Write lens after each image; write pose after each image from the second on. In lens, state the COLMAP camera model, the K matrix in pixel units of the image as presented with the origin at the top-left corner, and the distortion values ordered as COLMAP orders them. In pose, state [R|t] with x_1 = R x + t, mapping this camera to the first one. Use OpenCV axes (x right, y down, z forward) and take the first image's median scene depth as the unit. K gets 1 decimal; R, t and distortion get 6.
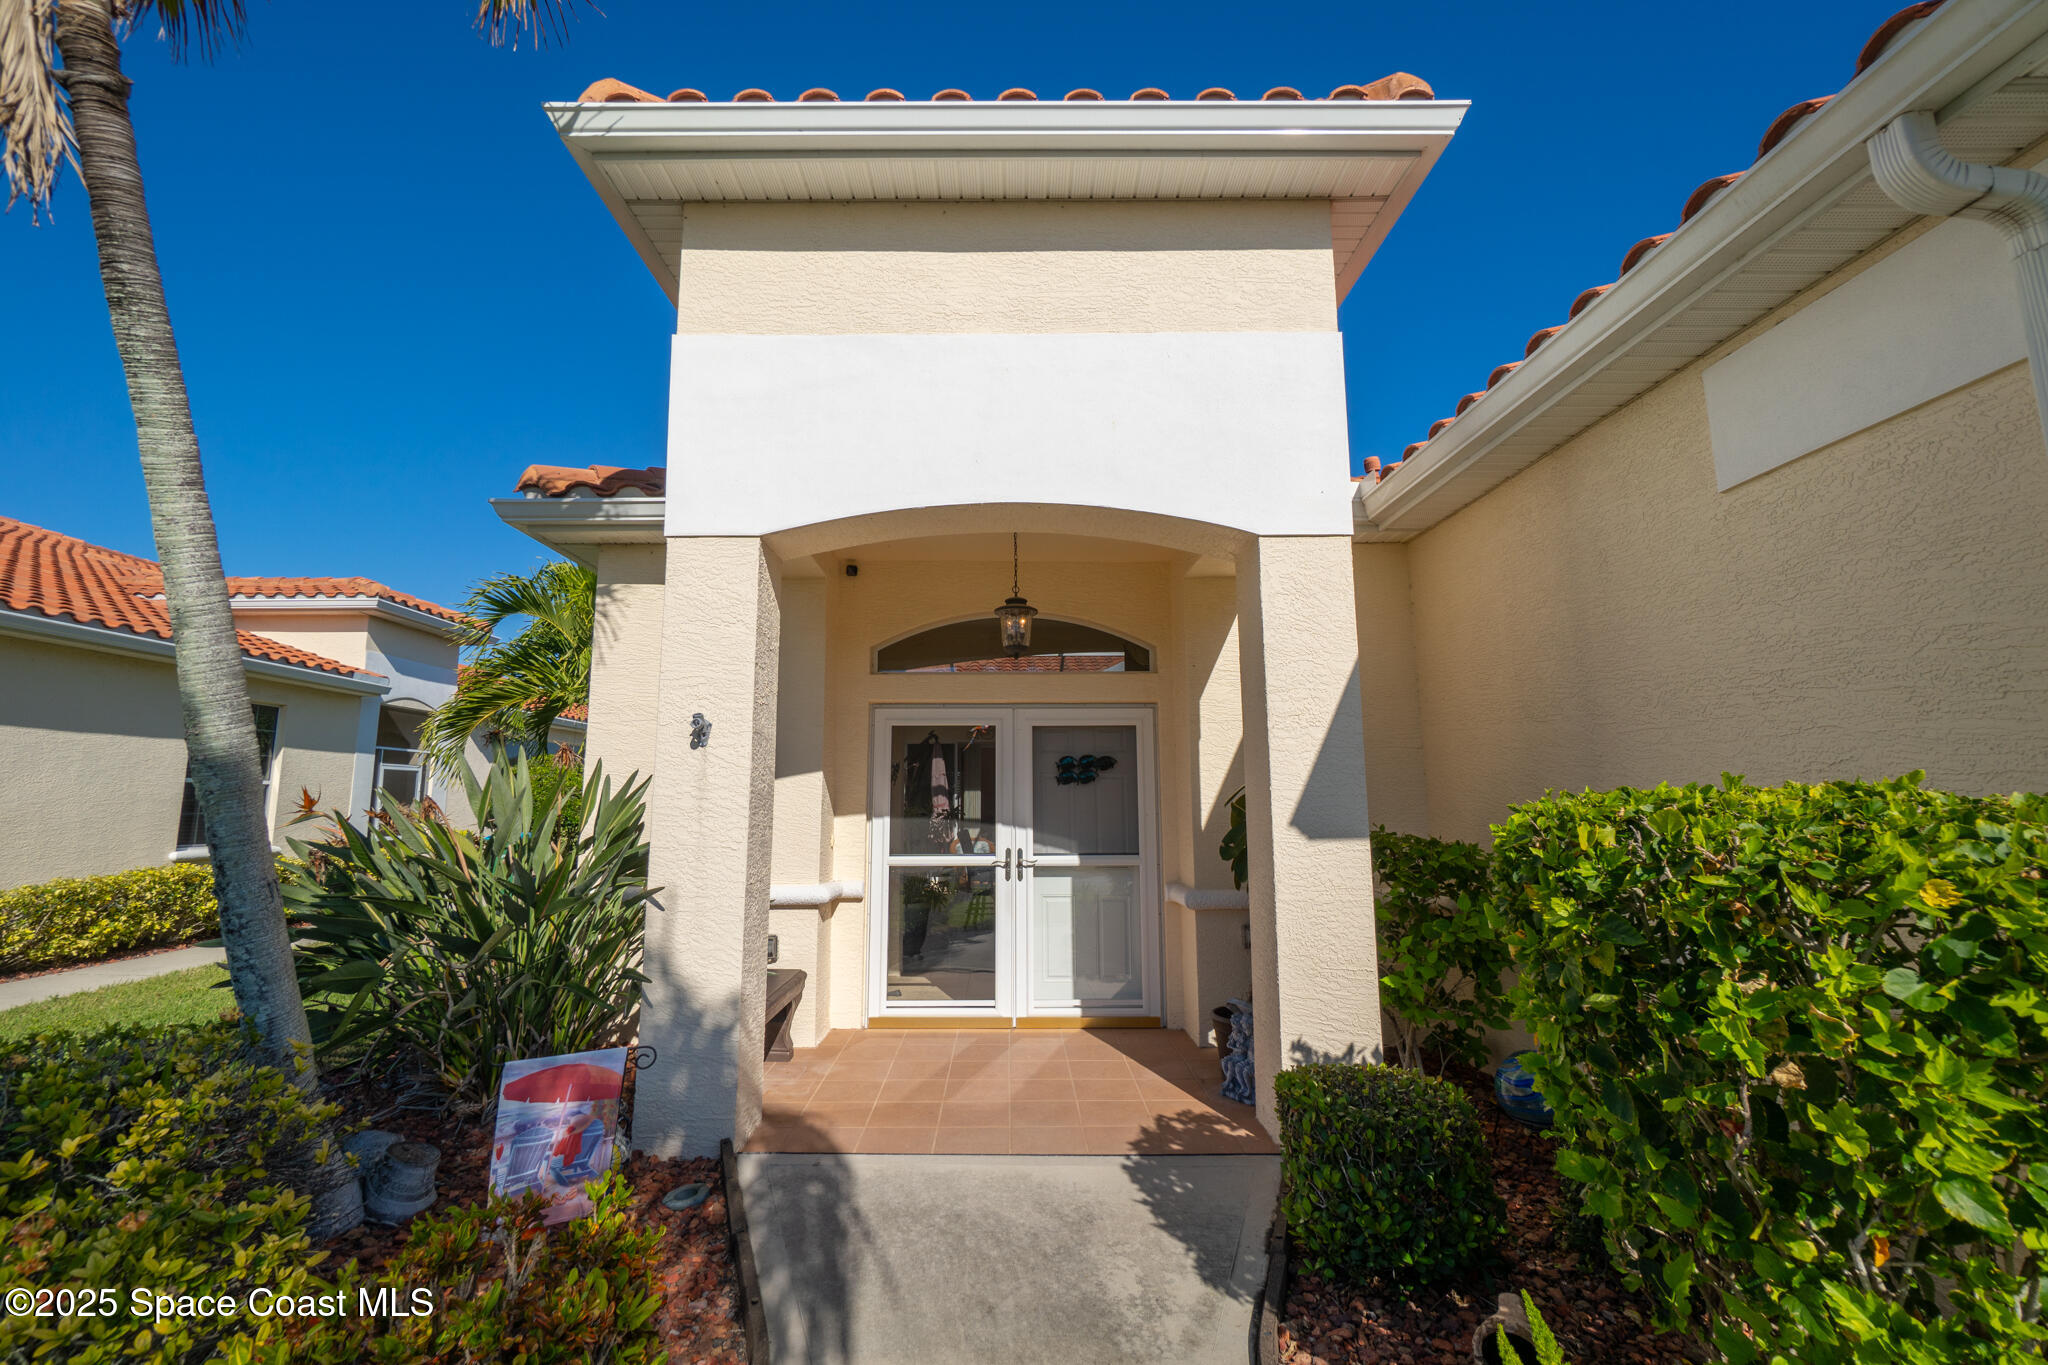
lens RADIAL K [[891.1, 0, 1009.4], [0, 891.1, 665.0], [0, 0, 1]] dist [-0.004054, -0.000611]
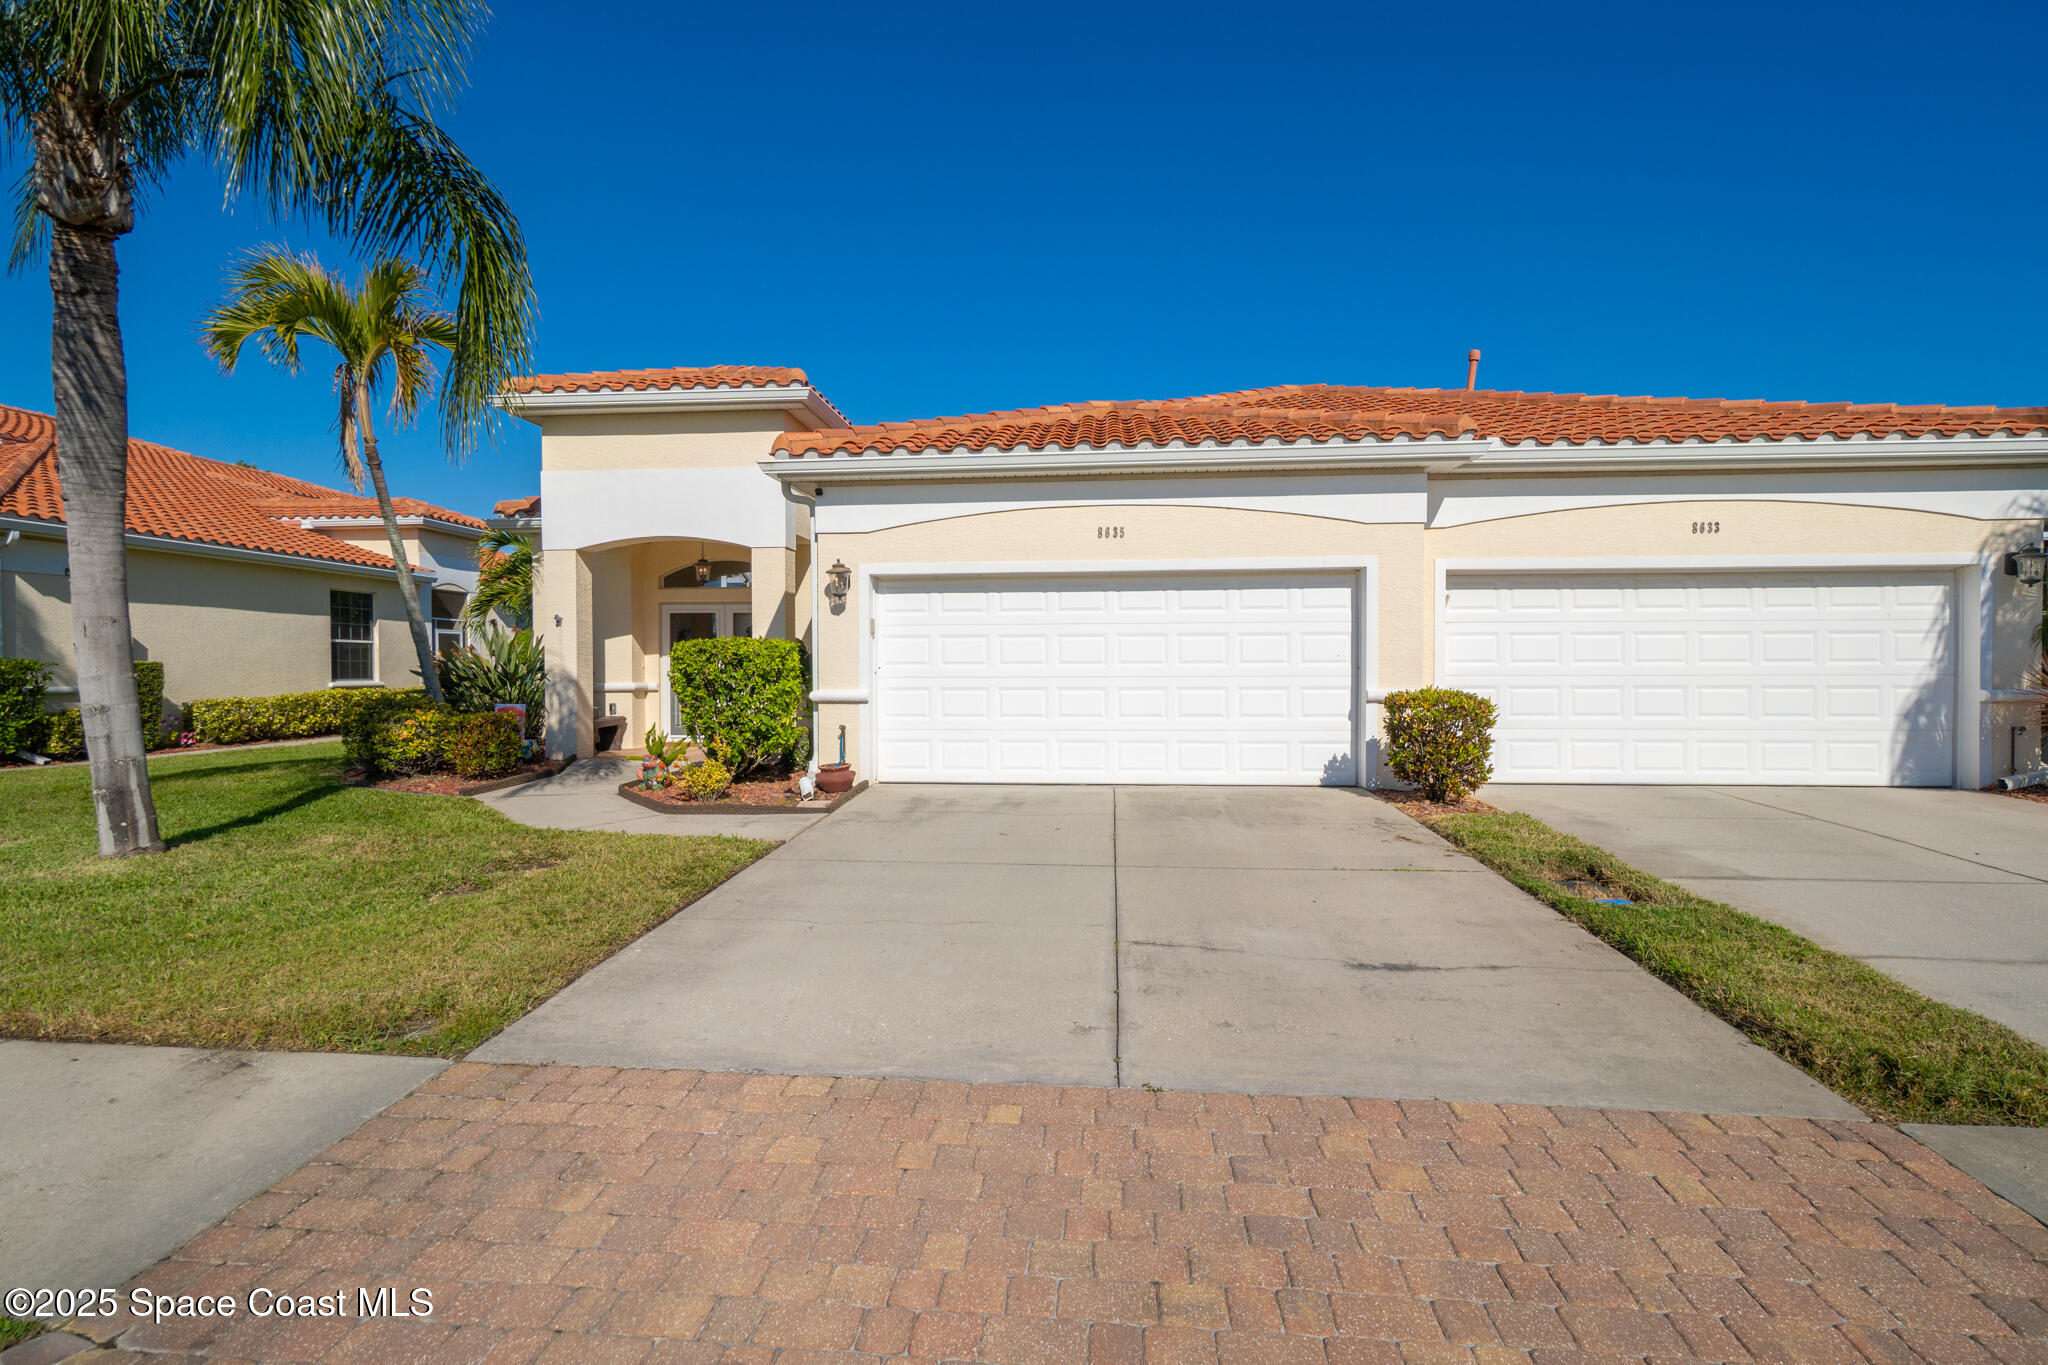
lens RADIAL K [[1063.4, 0, 1015.0], [0, 1063.4, 687.1], [0, 0, 1]] dist [-0.006492, 0.000179]
pose [[0.995321, 0.001974, -0.096602, 1.061448], [0.014510, 0.985400, 0.169635, -0.201830], [0.095527, -0.170243, 0.980761, -1.650925]]
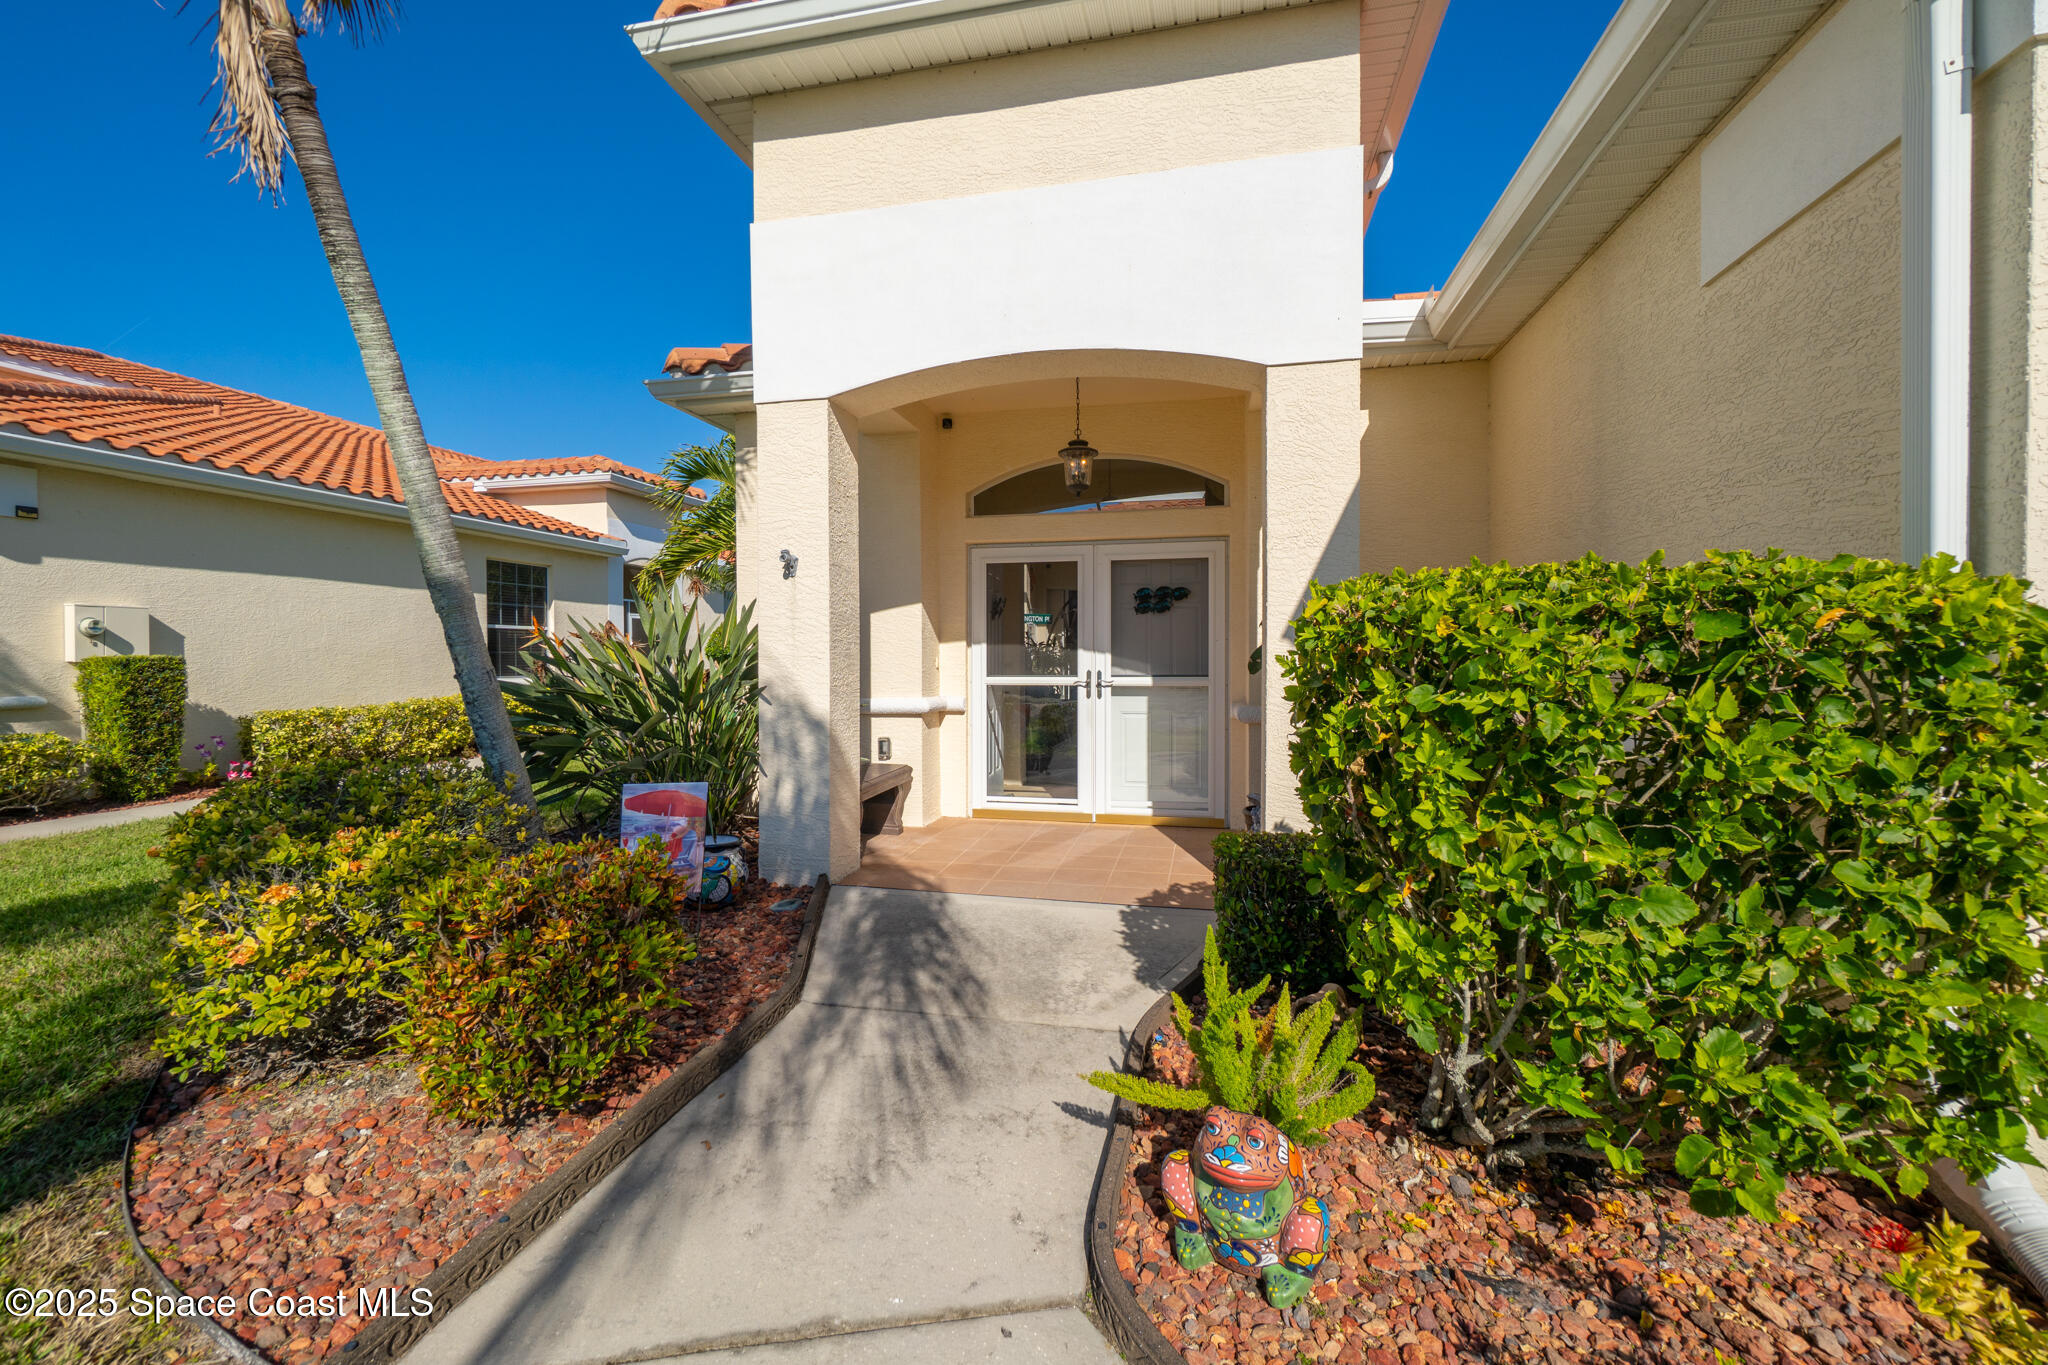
lens RADIAL K [[882.3, 0, 1009.0], [0, 882.3, 666.7], [0, 0, 1]] dist [-0.003647, -0.000214]
pose [[0.973174, 0.002690, -0.230056, 0.171335], [0.035464, 0.986227, 0.161551, 0.019782], [0.227322, -0.165376, 0.959675, -0.096951]]
